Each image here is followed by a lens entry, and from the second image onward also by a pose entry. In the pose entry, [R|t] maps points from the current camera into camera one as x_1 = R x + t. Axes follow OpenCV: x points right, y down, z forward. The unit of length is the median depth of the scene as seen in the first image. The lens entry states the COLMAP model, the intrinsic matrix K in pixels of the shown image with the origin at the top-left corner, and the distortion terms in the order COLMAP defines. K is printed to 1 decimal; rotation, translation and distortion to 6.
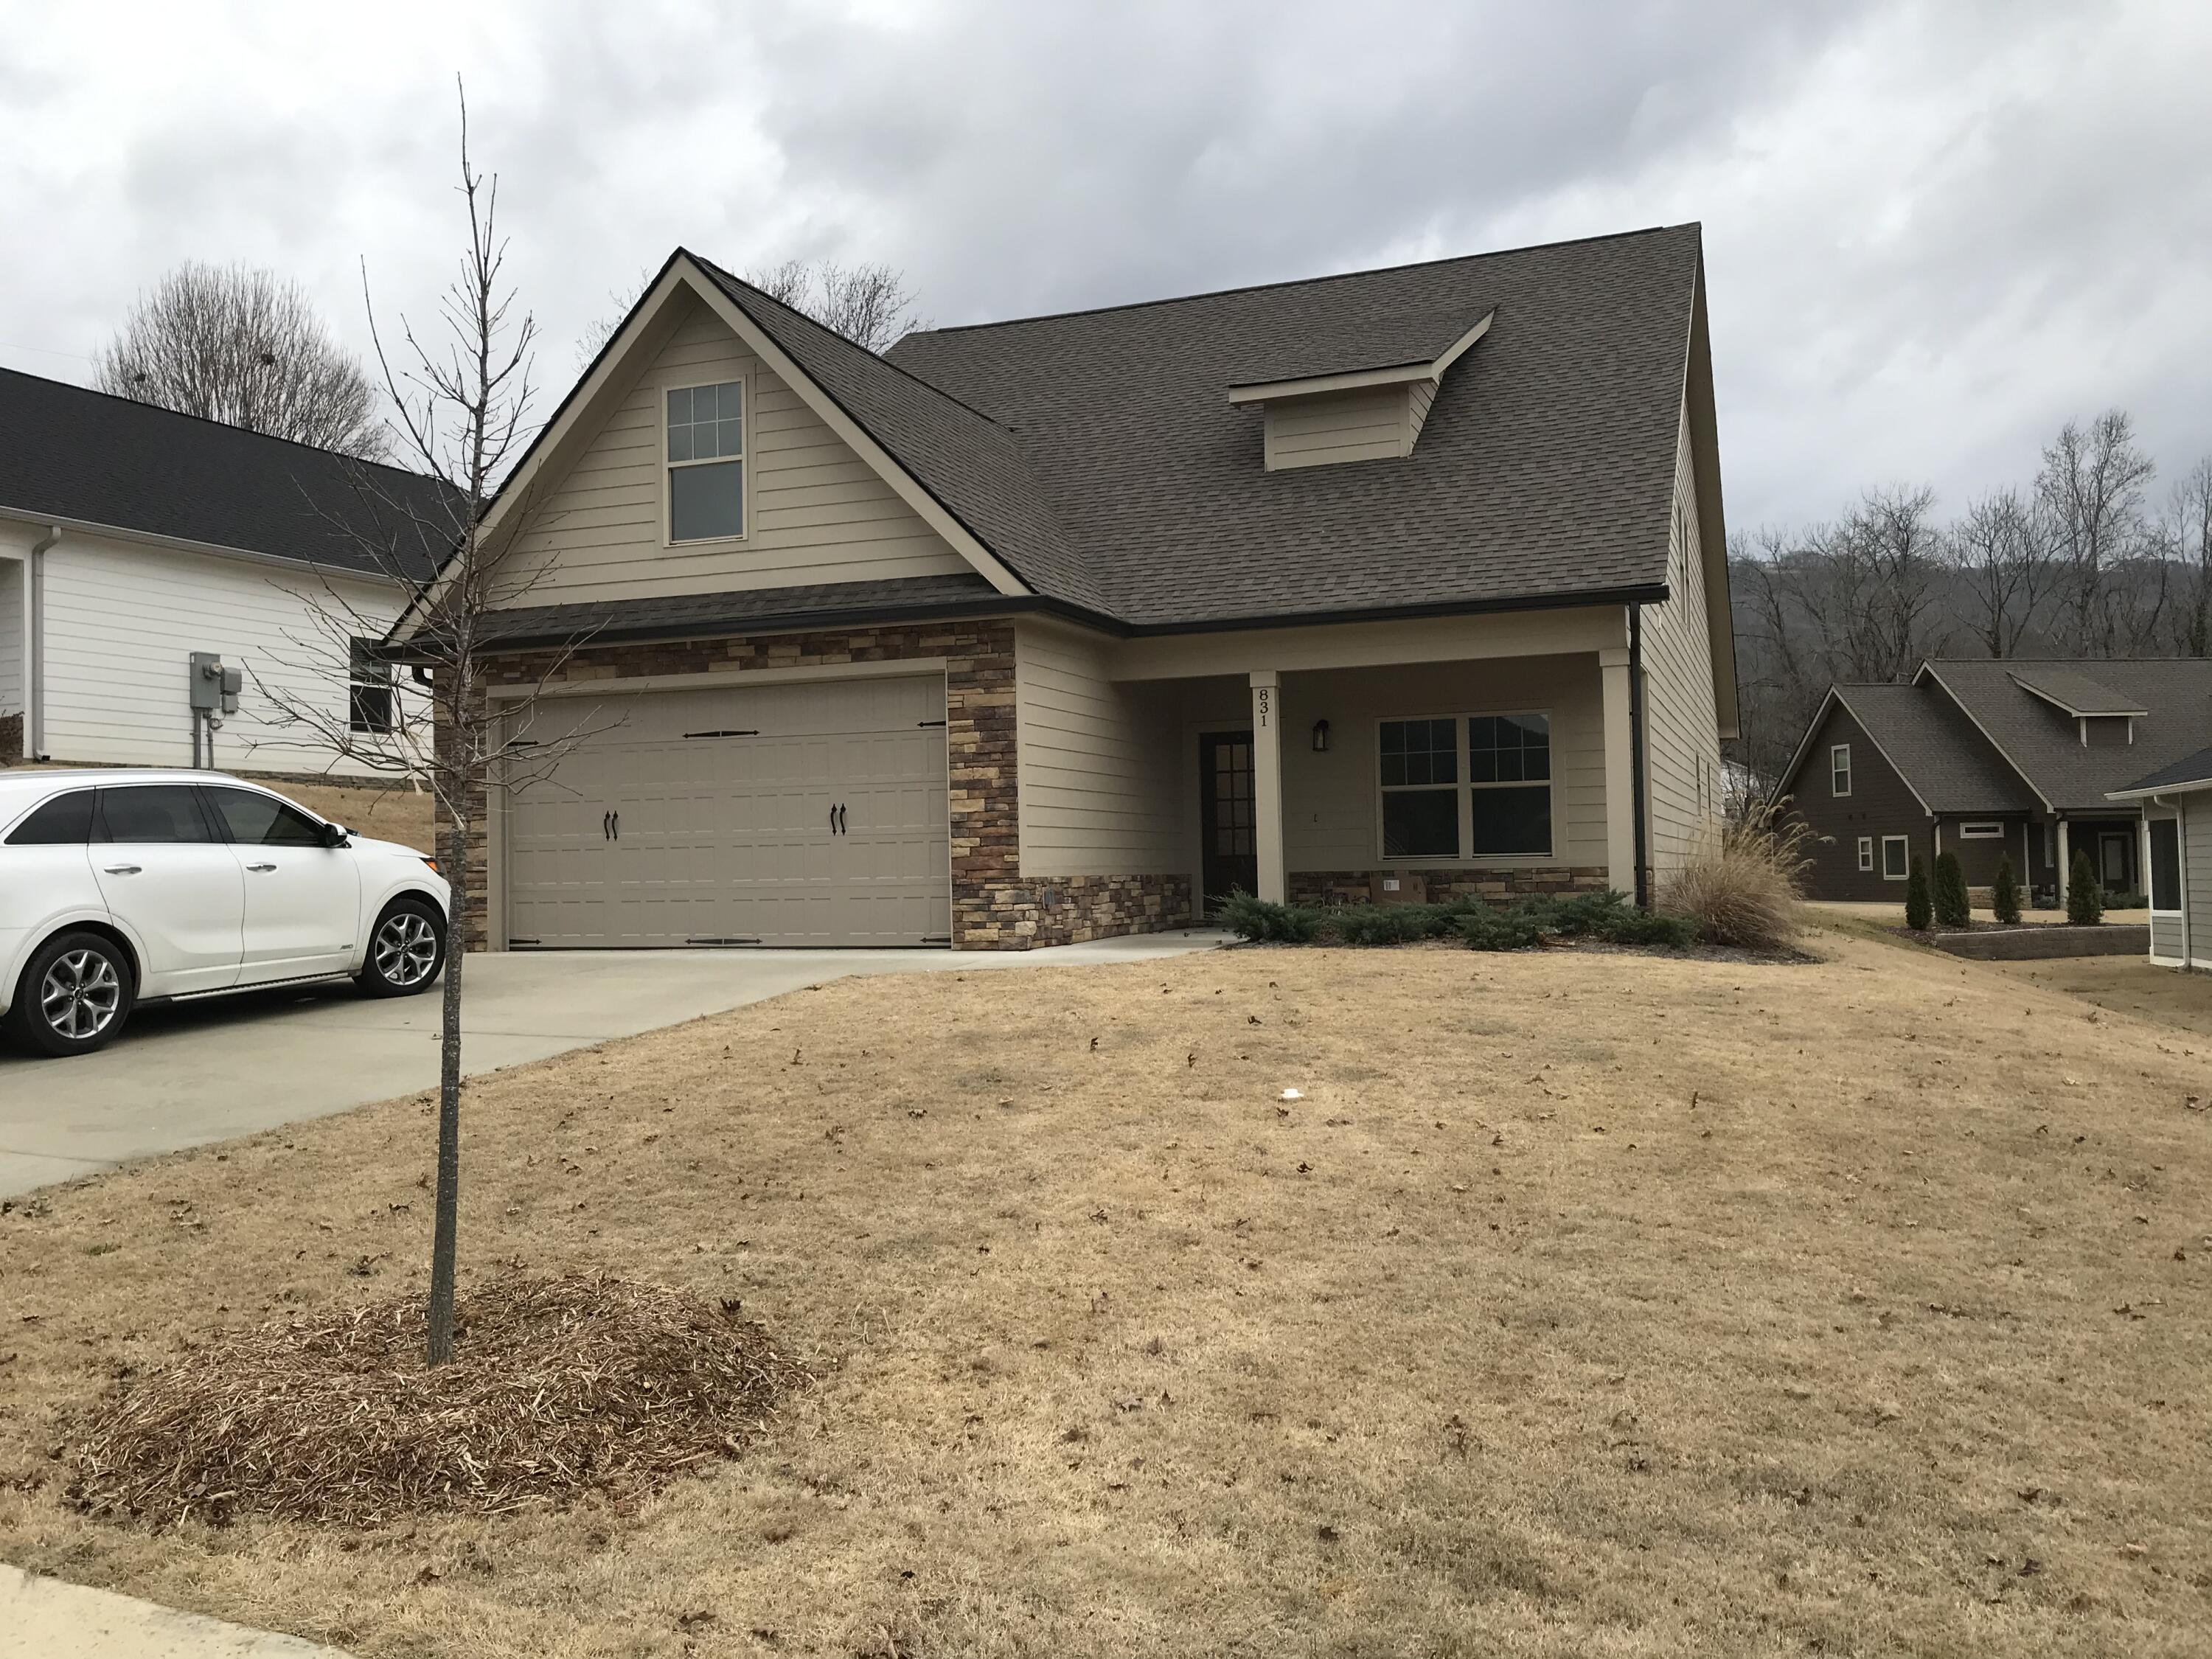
lens RADIAL K [[1823.7, 0, 1103.1], [0, 1823.7, 815.5], [0, 0, 1]] dist [0.026411, -0.021326]
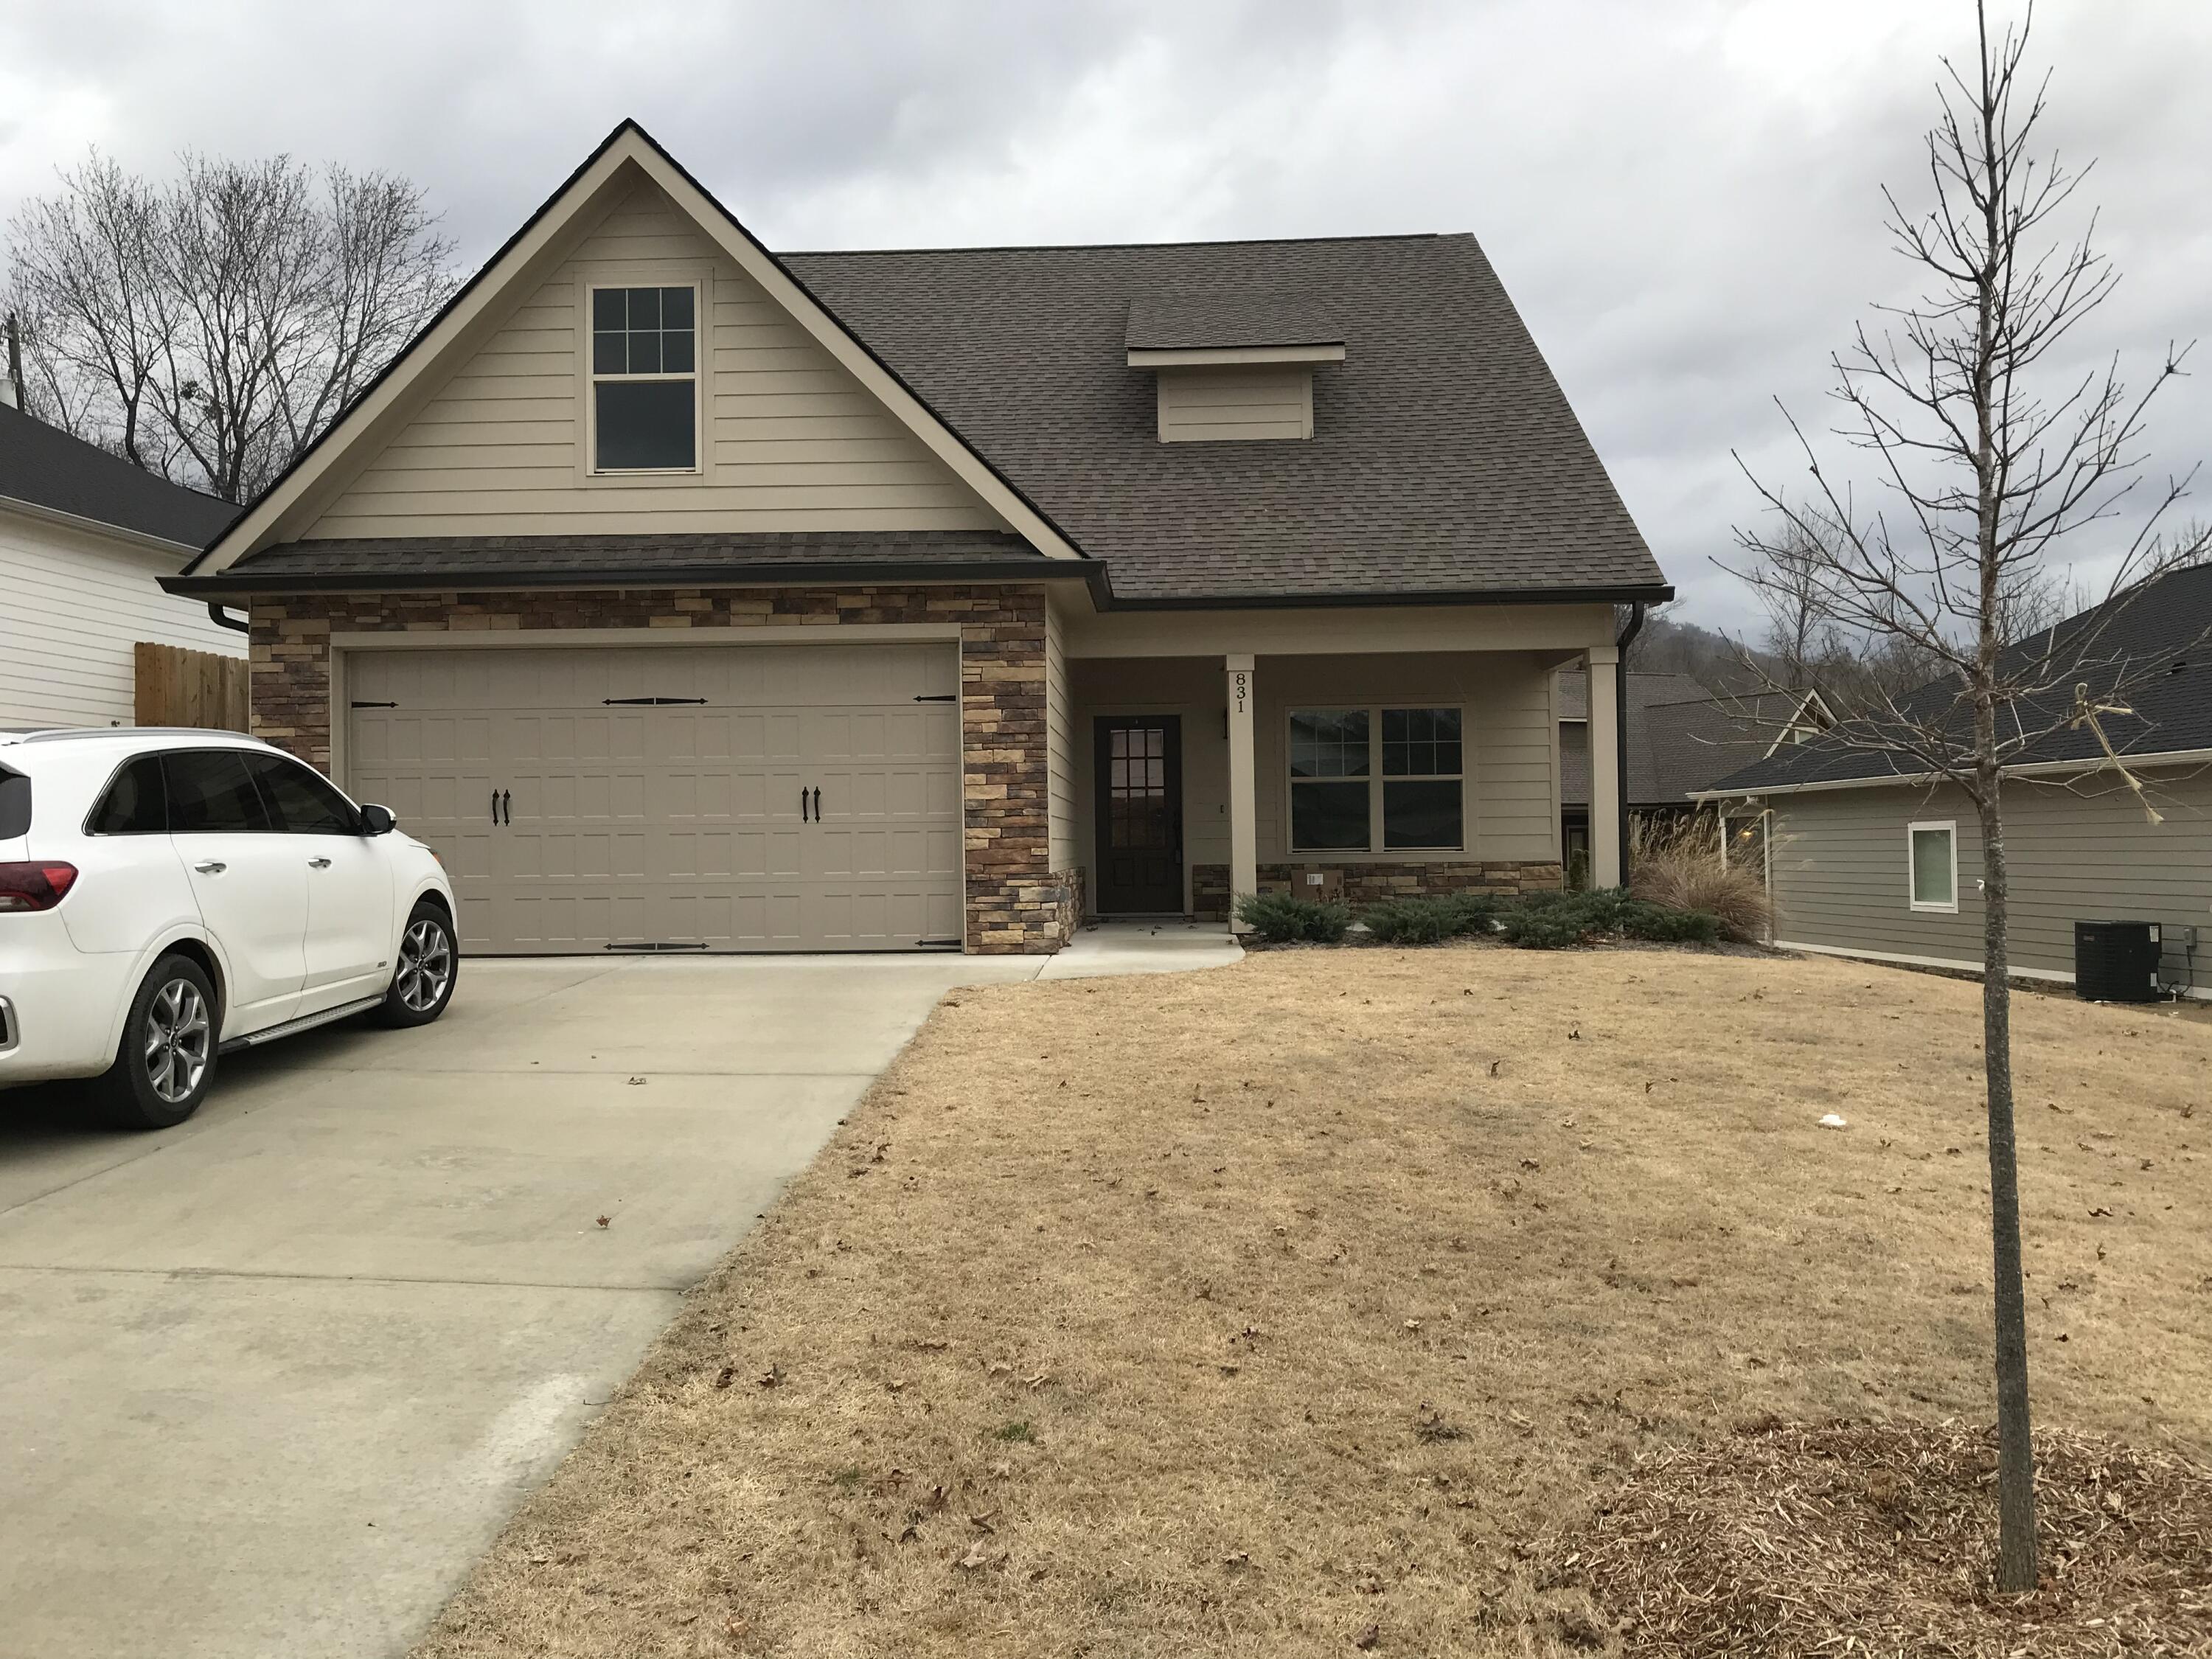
lens RADIAL K [[1822.9, 0, 1106.0], [0, 1822.9, 829.5], [0, 0, 1]] dist [-0.002448, -0.006920]
pose [[0.942154, 0.009945, 0.335033, -0.304272], [-0.015958, 0.999757, 0.015201, -0.001508], [-0.334800, -0.019668, 0.942084, 0.136675]]
